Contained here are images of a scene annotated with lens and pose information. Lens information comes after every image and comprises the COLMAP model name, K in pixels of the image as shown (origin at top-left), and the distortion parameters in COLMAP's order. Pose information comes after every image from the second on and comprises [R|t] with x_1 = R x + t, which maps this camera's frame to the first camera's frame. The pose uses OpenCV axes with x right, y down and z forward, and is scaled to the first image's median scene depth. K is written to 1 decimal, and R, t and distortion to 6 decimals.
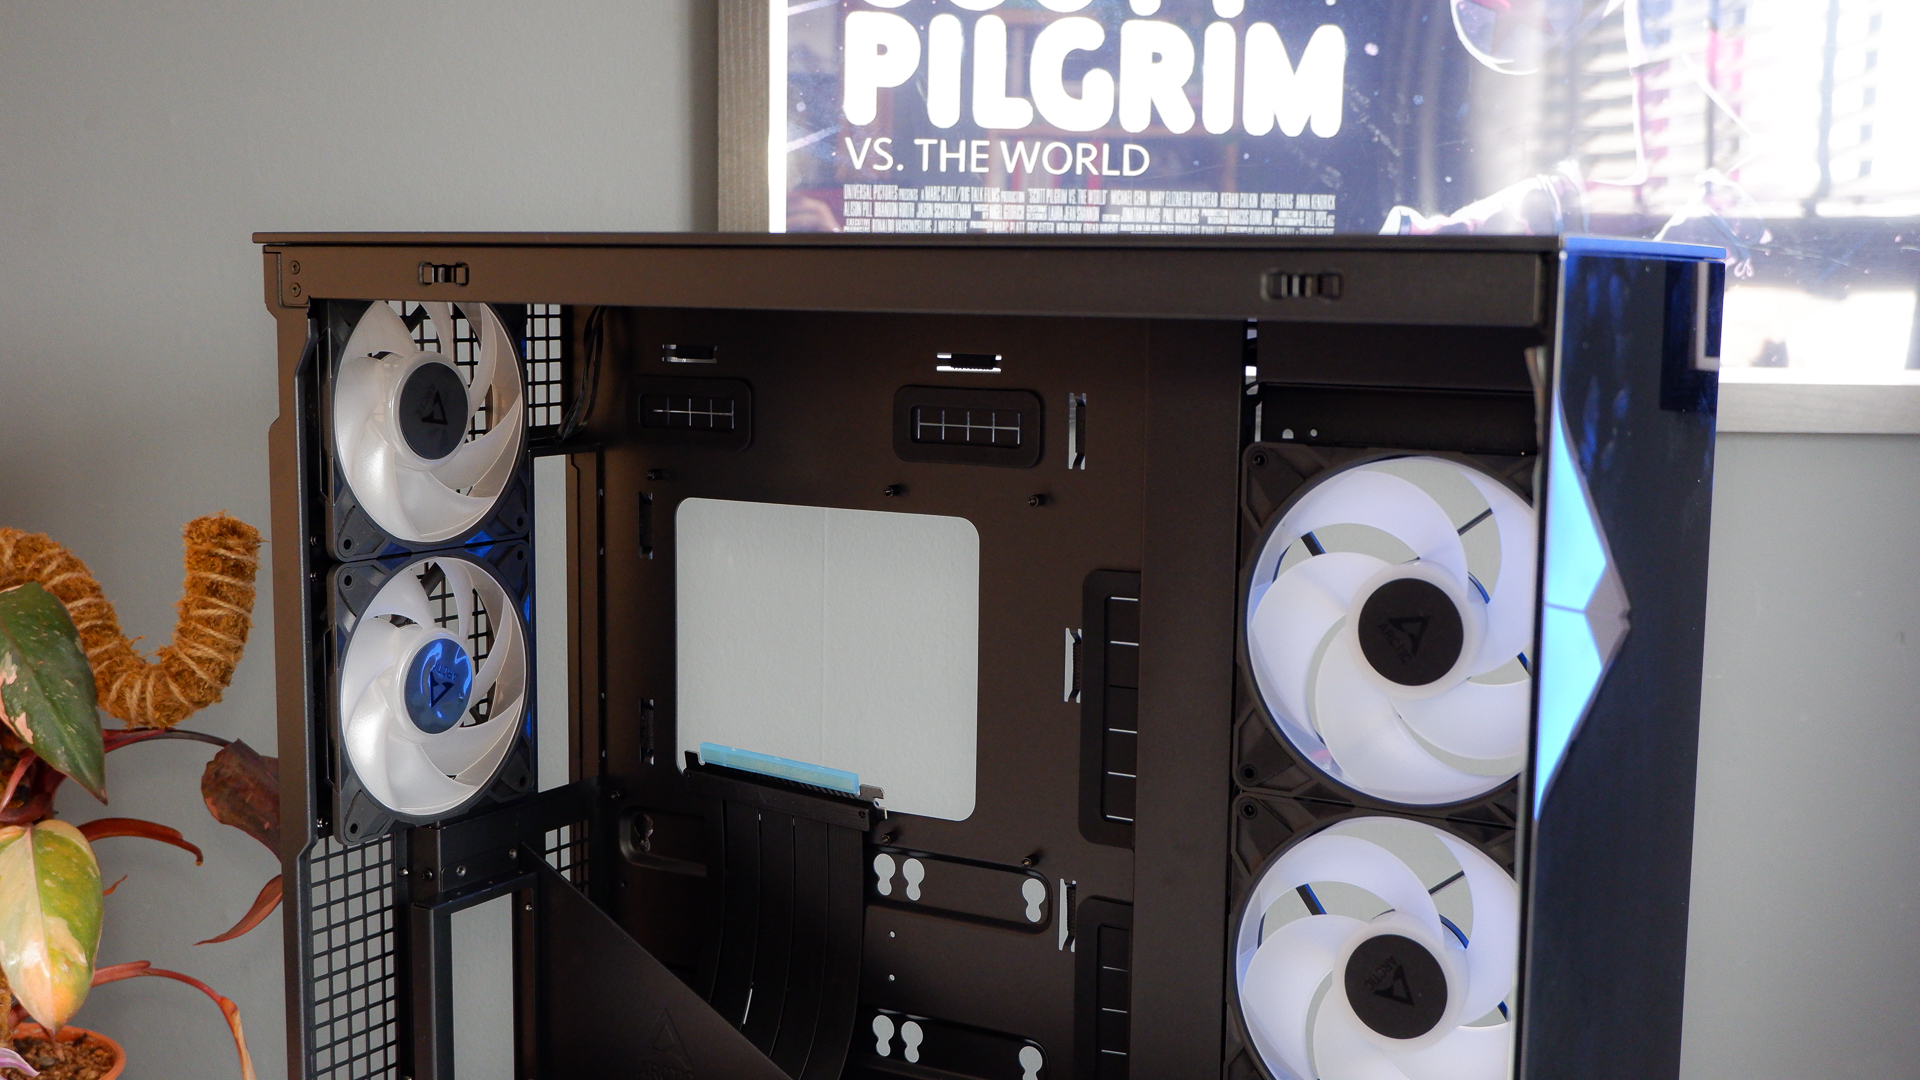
lens RADIAL K [[2173.7, 0, 960.0], [0, 2173.7, 540.0], [0, 0, 1]] dist [-0.003776, -0.043081]
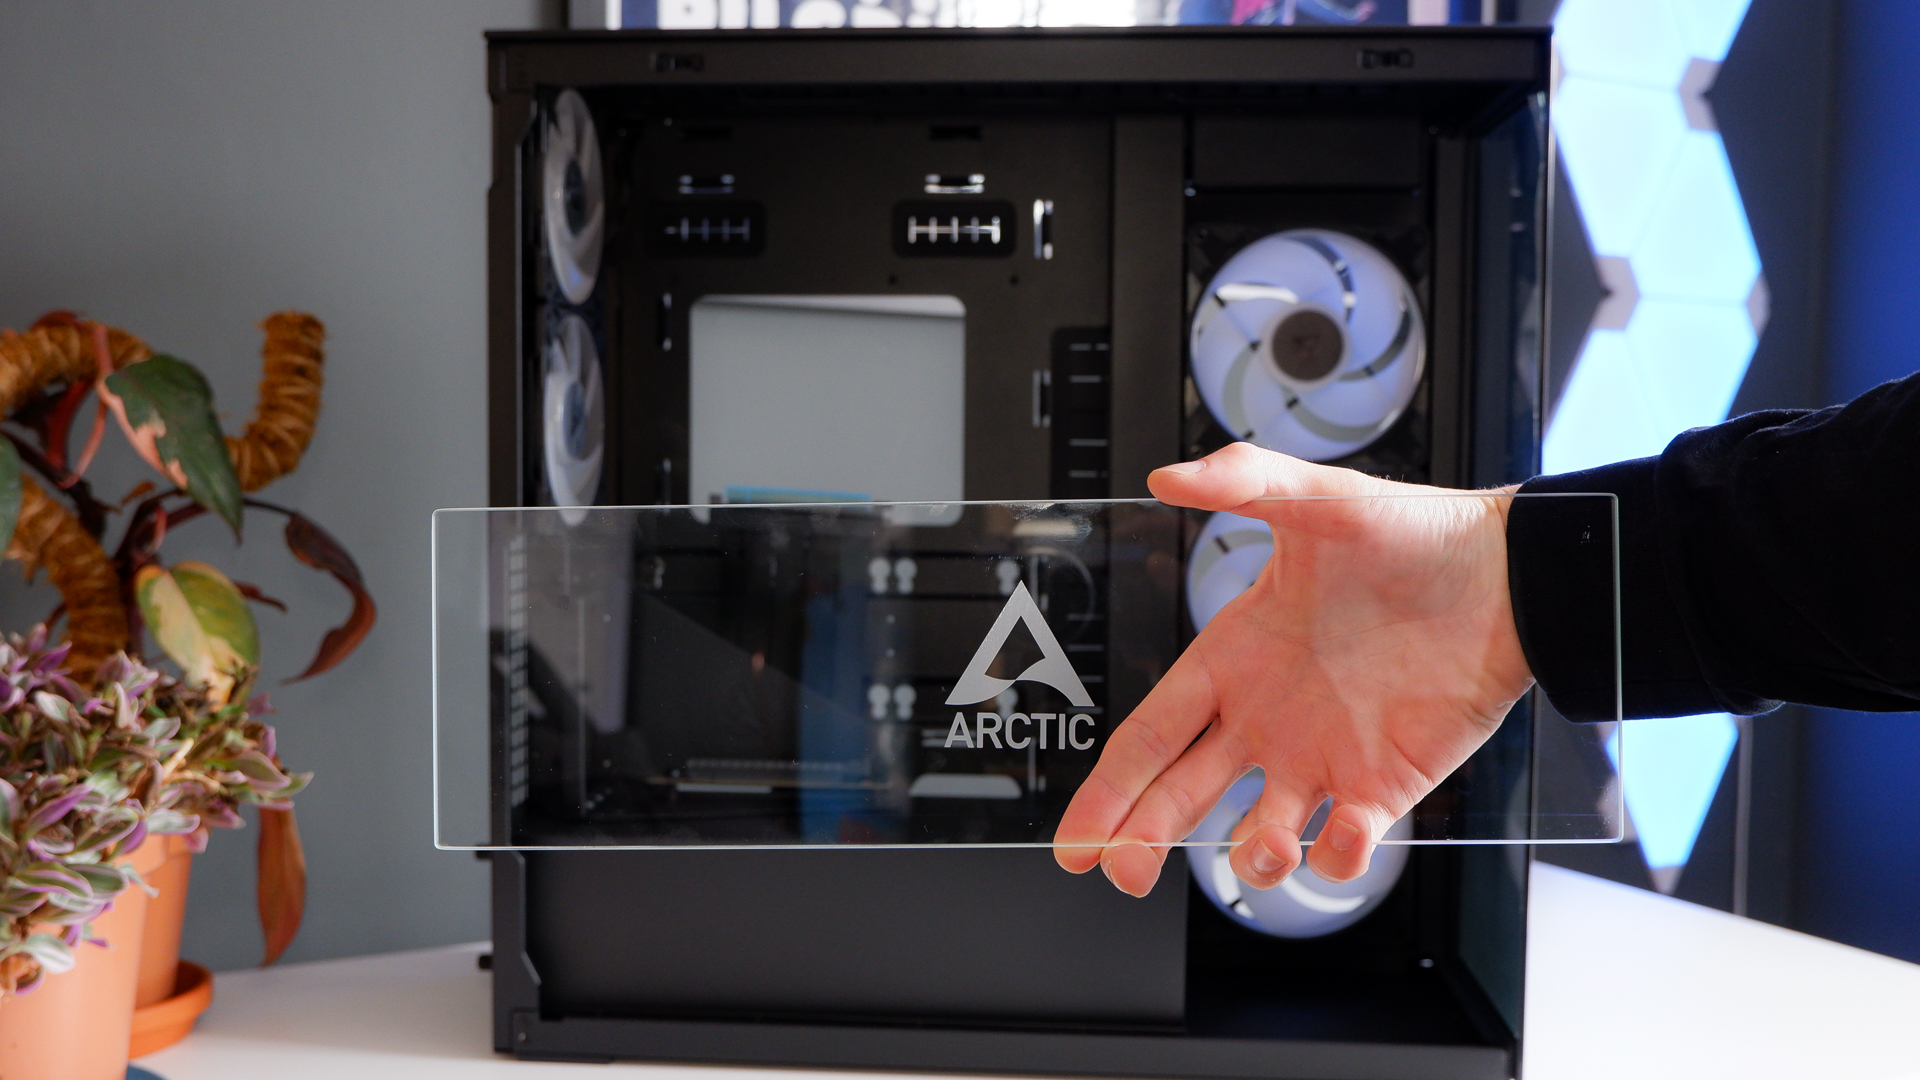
lens RADIAL K [[1876.3, 0, 960.0], [0, 1876.3, 540.0], [0, 0, 1]] dist [-0.058985, 0.011781]
pose [[0.901262, -0.027249, 0.432417, -0.482620], [0.053612, 0.997364, -0.048889, 0.190295], [-0.429945, 0.067245, 0.900347, -0.049073]]
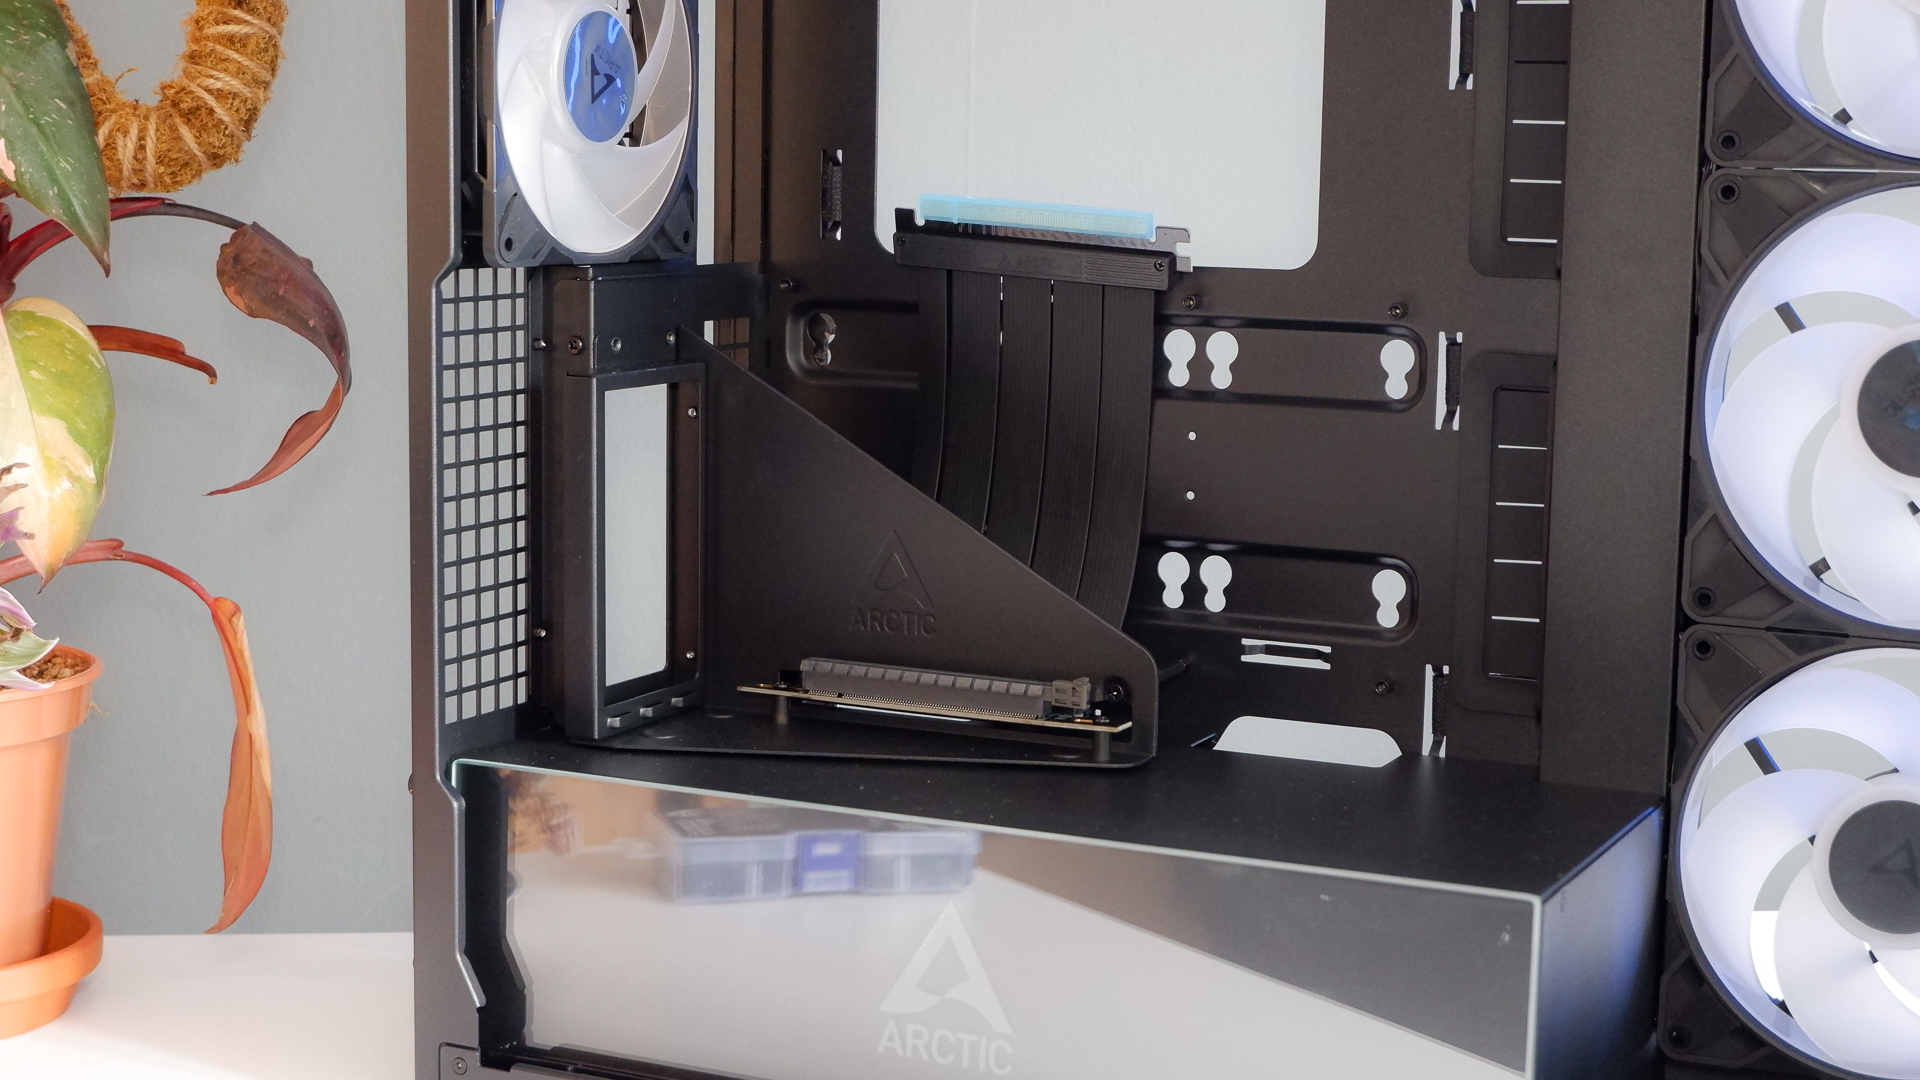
lens RADIAL K [[3017.2, 0, 960.0], [0, 3017.2, 540.0], [0, 0, 1]] dist [-0.030273, -0.111089]
pose [[0.997853, -0.005354, 0.065281, -0.177256], [0.004147, 0.999818, 0.018620, 0.196349], [-0.065369, -0.018310, 0.997693, -0.027293]]
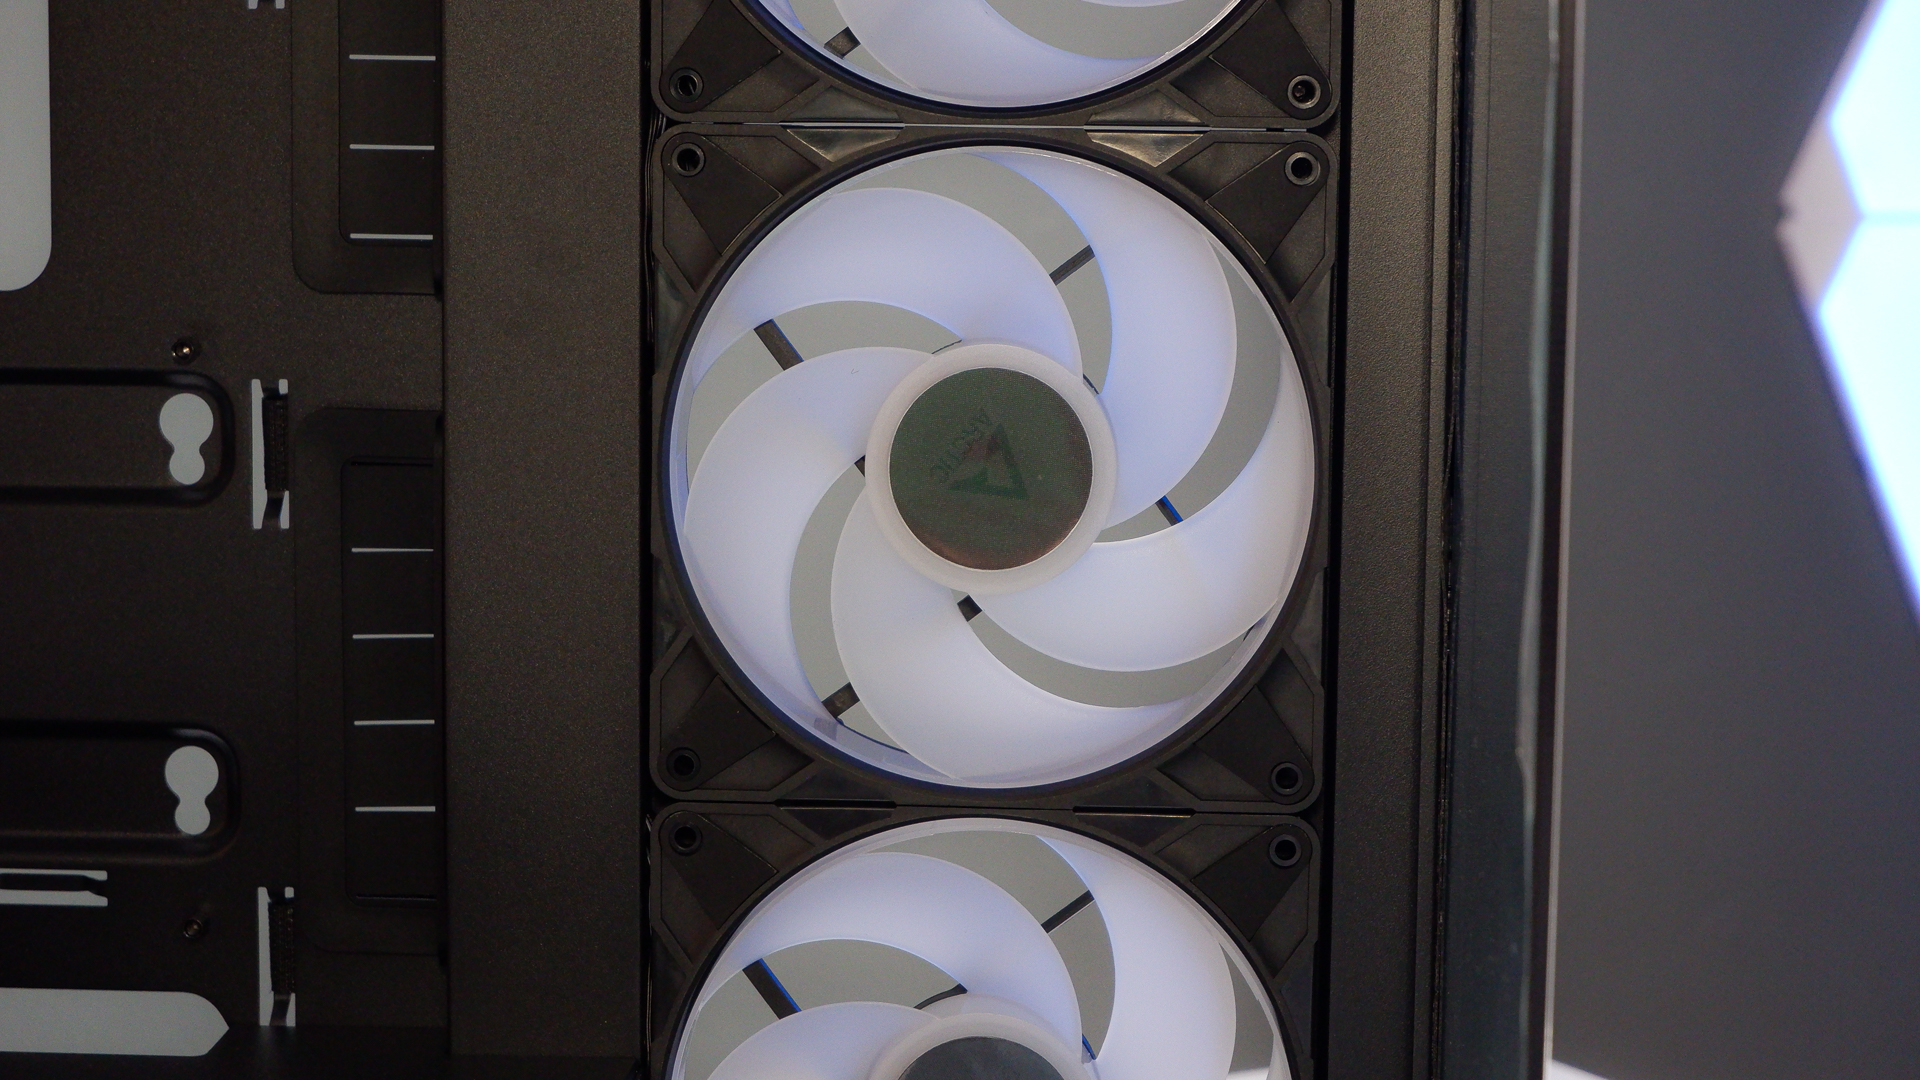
lens RADIAL K [[3774.2, 0, 960.0], [0, 3774.2, 540.0], [0, 0, 1]] dist [-0.058845, -0.056777]
pose [[0.888050, -0.061729, 0.455583, -0.189975], [0.056414, 0.998088, 0.025269, 0.169659], [-0.456272, 0.003261, 0.889834, 0.163558]]
